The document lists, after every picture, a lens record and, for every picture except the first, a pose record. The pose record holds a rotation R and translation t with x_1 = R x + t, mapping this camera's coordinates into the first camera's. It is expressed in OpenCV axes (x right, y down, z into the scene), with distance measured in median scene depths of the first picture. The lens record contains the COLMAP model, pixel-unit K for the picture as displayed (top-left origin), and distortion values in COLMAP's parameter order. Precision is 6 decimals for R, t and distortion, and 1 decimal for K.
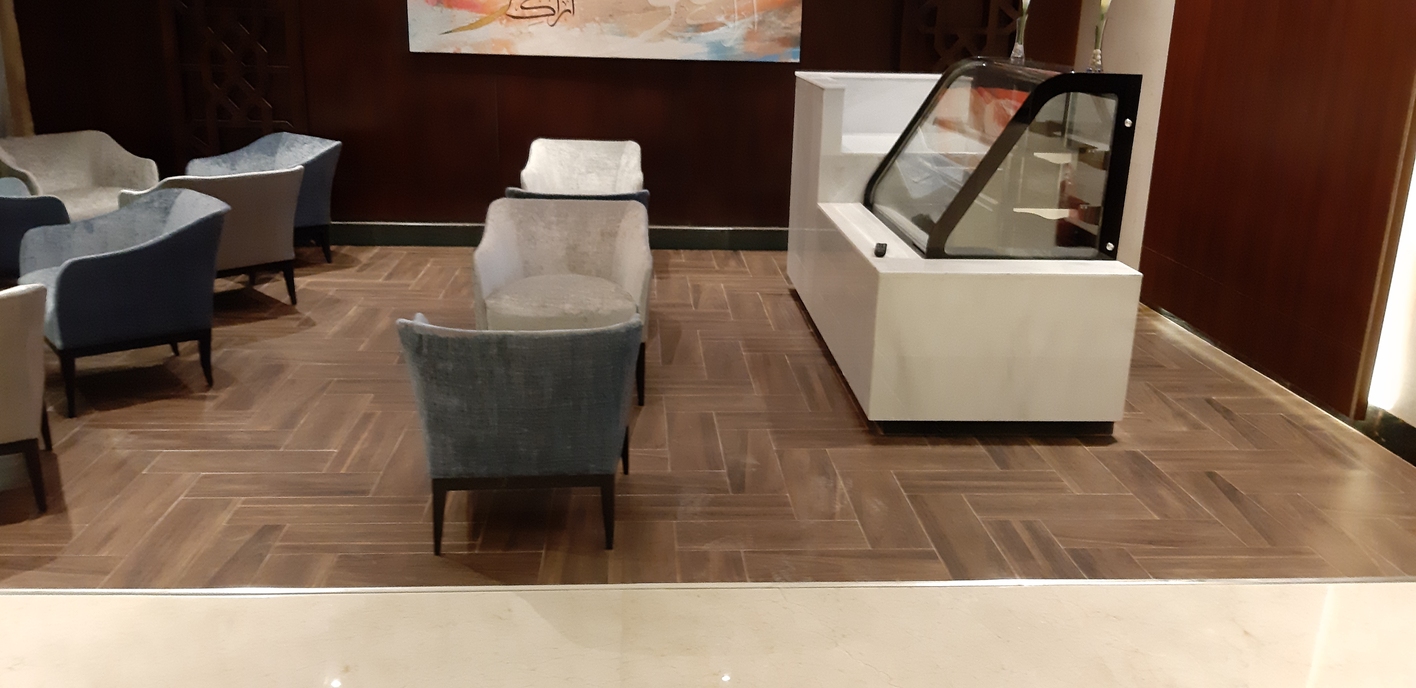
lens RADIAL K [[1148.0, 0, 707.9], [0, 1148.0, 345.4], [0, 0, 1]] dist [0.014888, 0.002883]
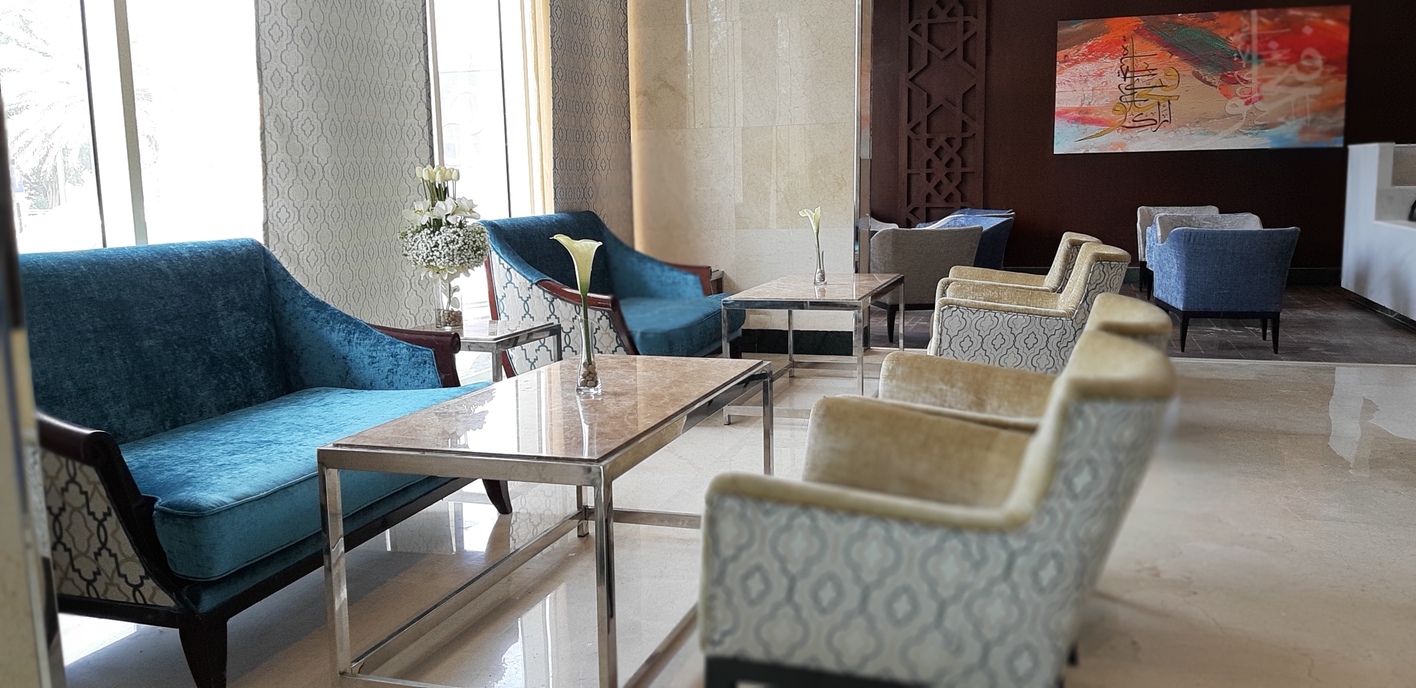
lens RADIAL K [[1148.0, 0, 708.1], [0, 1148.0, 341.3], [0, 0, 1]] dist [0.014888, 0.002883]
pose [[0.927909, 0.005191, -0.372770, -0.114292], [-0.055811, 0.990569, -0.125133, 0.204764], [0.368604, 0.136917, 0.919448, -0.531542]]
